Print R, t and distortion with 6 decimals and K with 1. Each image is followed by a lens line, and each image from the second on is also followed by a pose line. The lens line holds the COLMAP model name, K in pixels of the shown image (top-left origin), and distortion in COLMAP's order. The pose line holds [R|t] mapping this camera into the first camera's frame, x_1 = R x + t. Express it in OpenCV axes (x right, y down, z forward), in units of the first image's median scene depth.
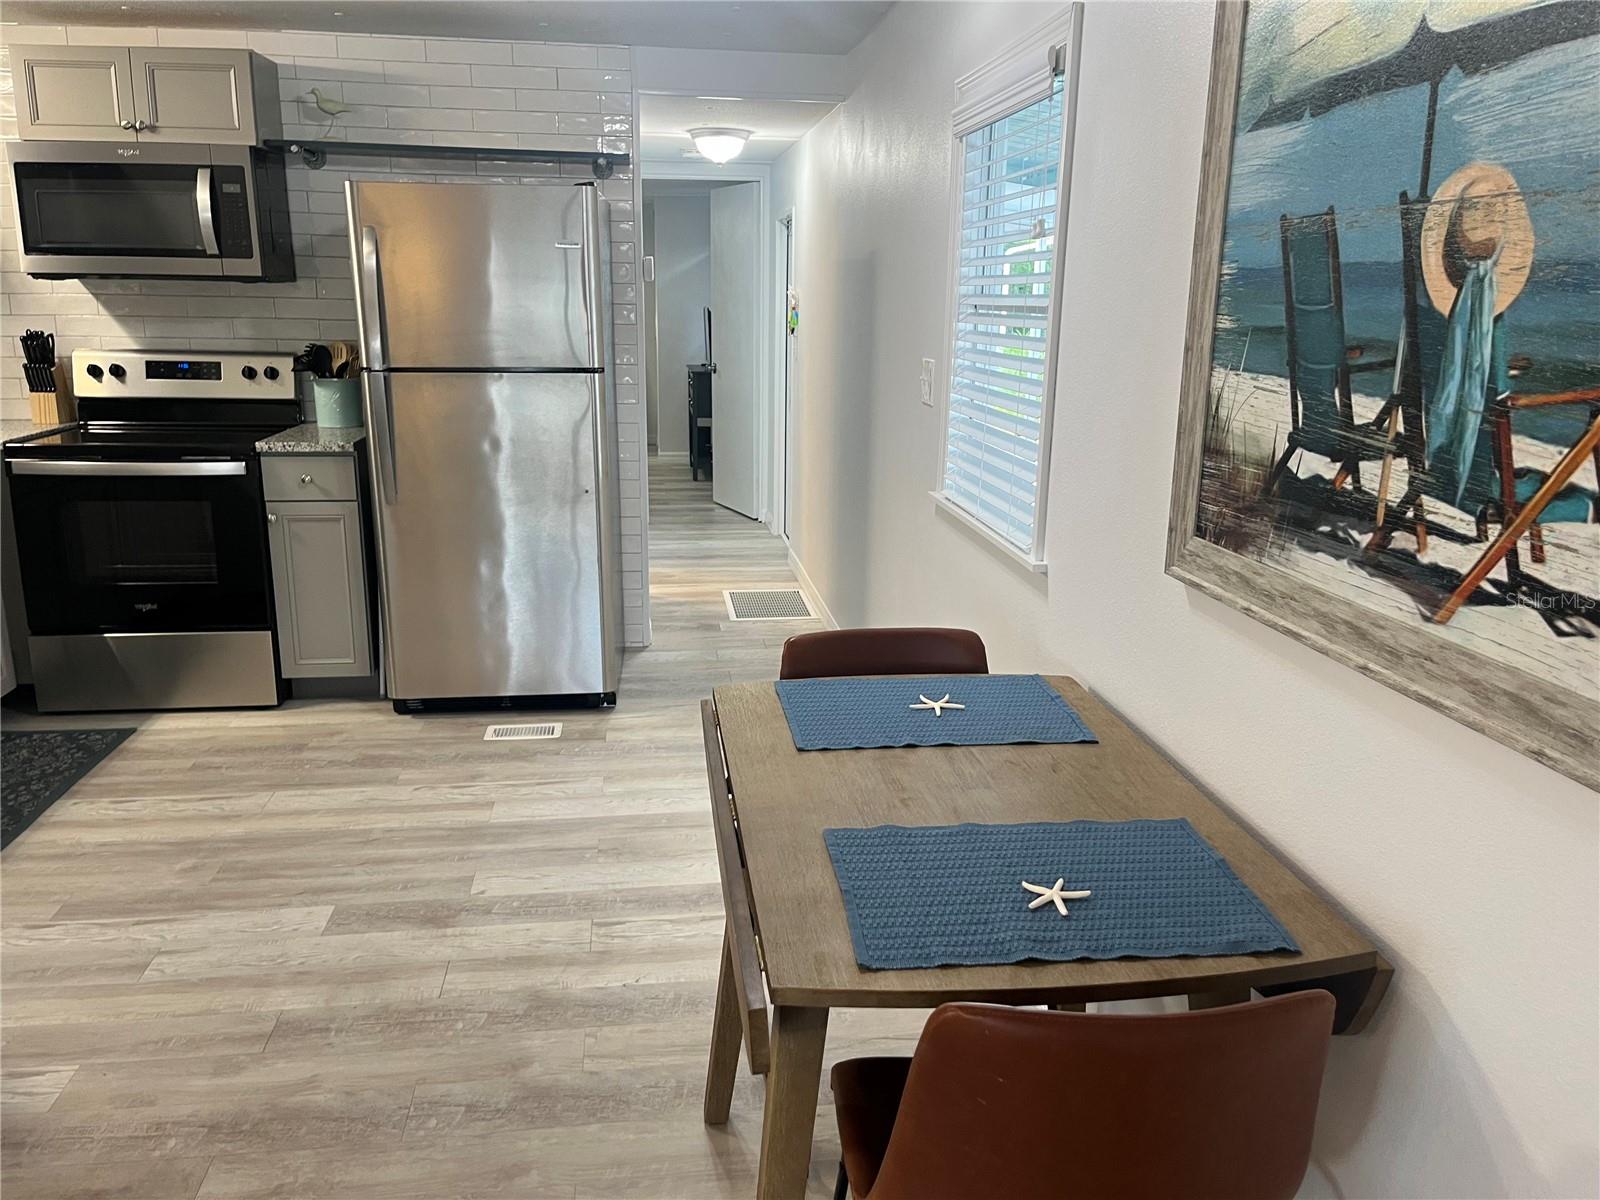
lens RADIAL K [[1203.5, 0, 831.6], [0, 1203.5, 604.5], [0, 0, 1]] dist [0.051031, -0.086061]
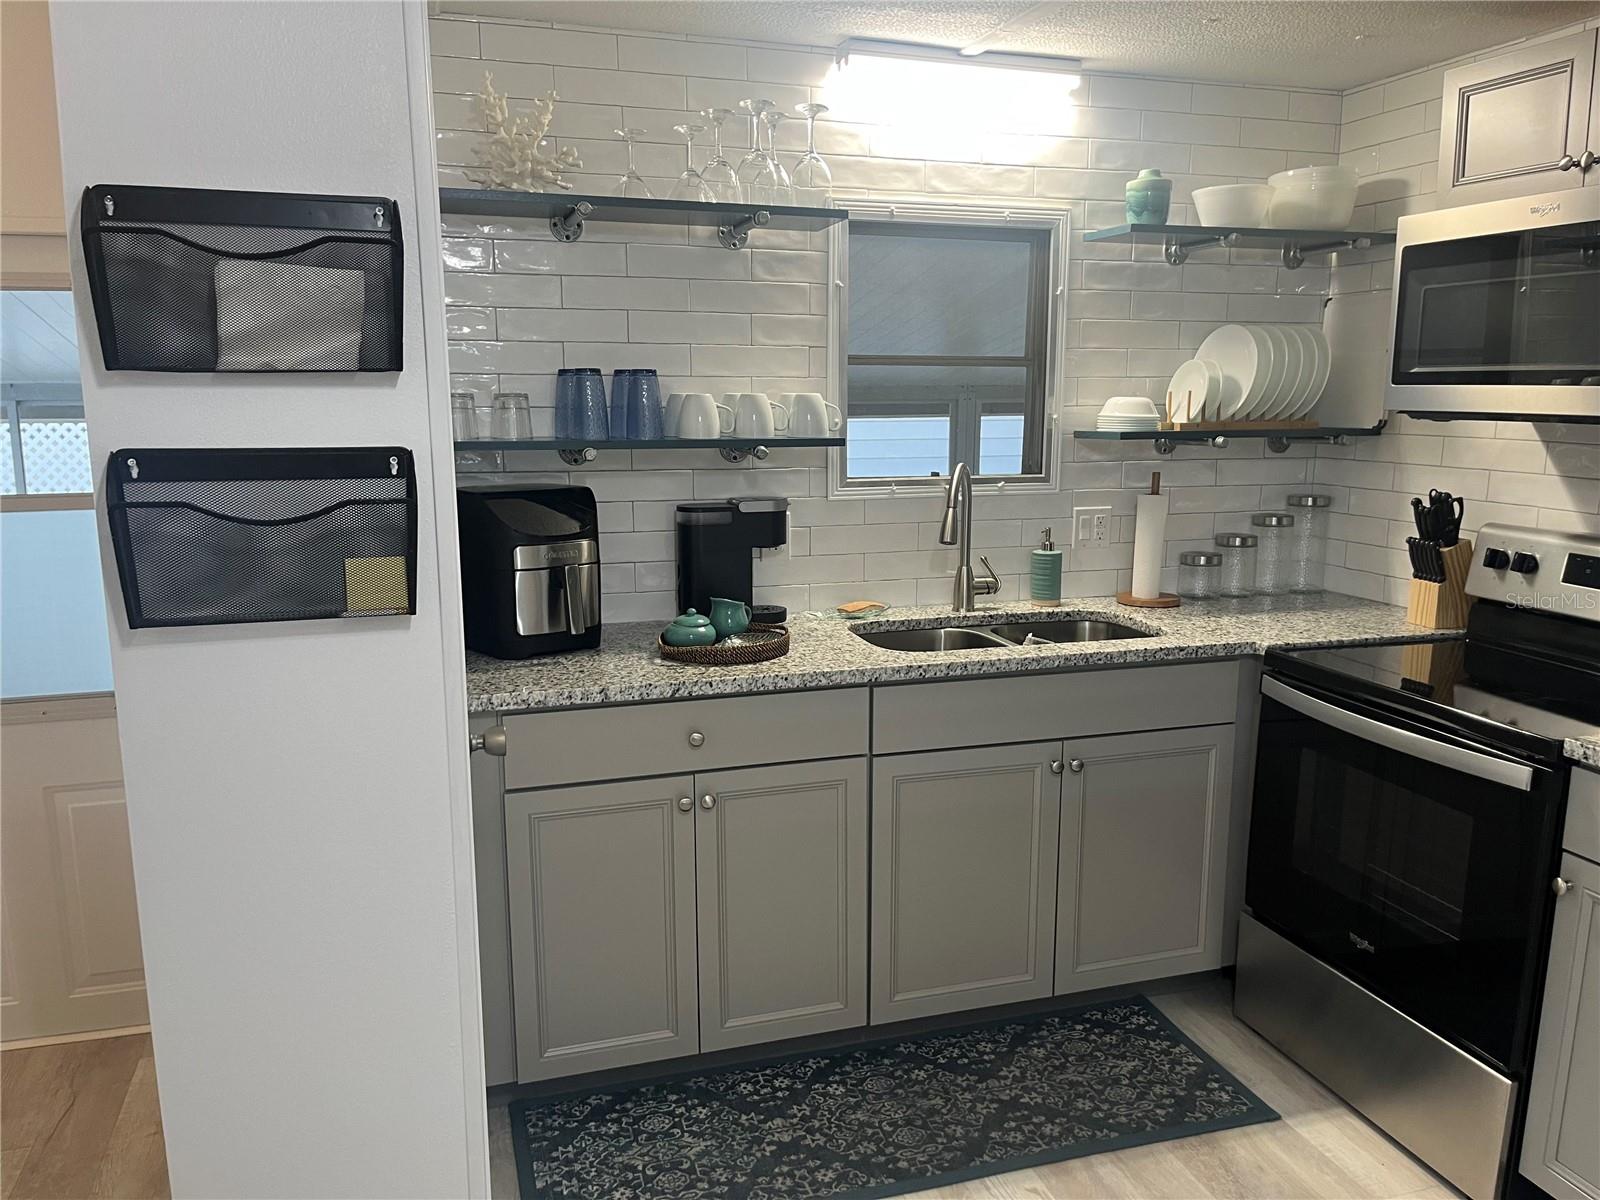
lens RADIAL K [[1207.6, 0, 810.1], [0, 1207.6, 612.3], [0, 0, 1]] dist [0.054716, -0.070639]
pose [[0.142949, 0.160210, -0.976677, -0.025379], [-0.244454, 0.961953, 0.122016, -0.165245], [0.959066, 0.221311, 0.176674, 0.575774]]
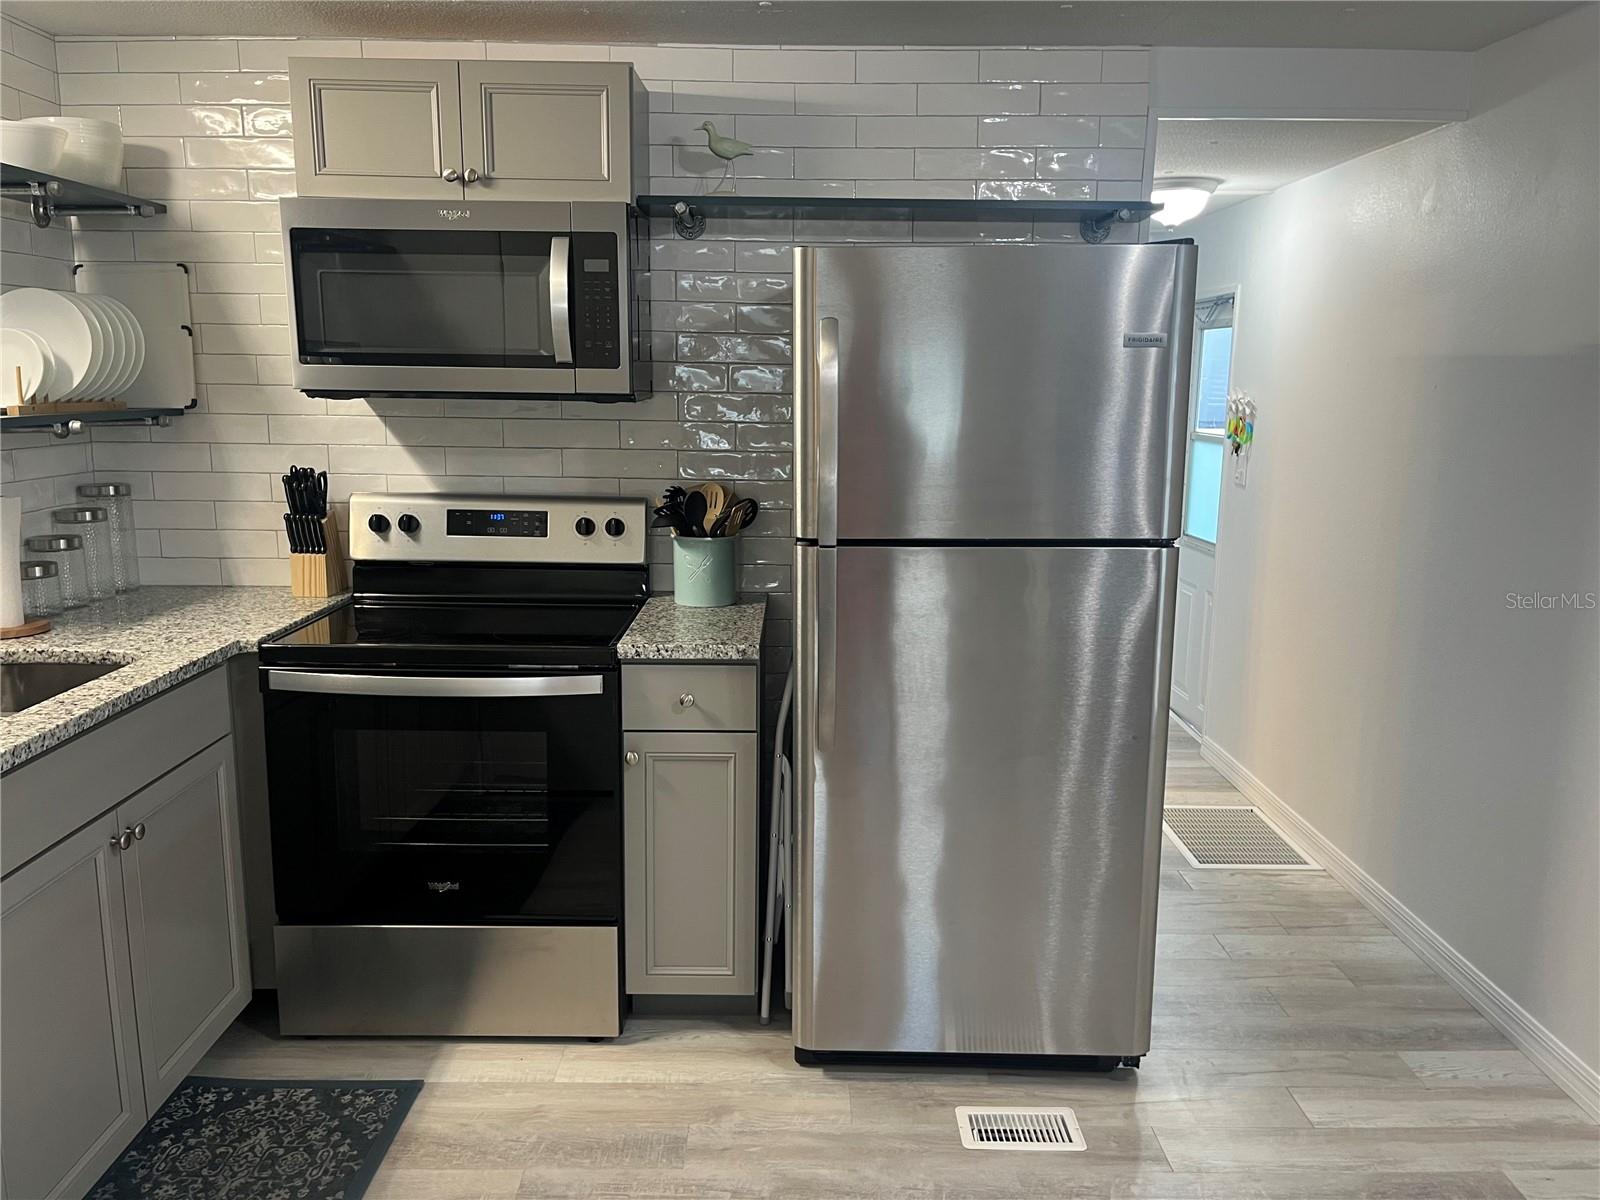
lens RADIAL K [[1201.6, 0, 800.0], [0, 1201.6, 600.0], [0, 0, 1]] dist [0.048395, -0.076293]
pose [[0.989330, 0.017897, -0.144589, -0.276648], [-0.028362, 0.997099, -0.070641, -0.111555], [0.142906, 0.073988, 0.986967, 0.360154]]
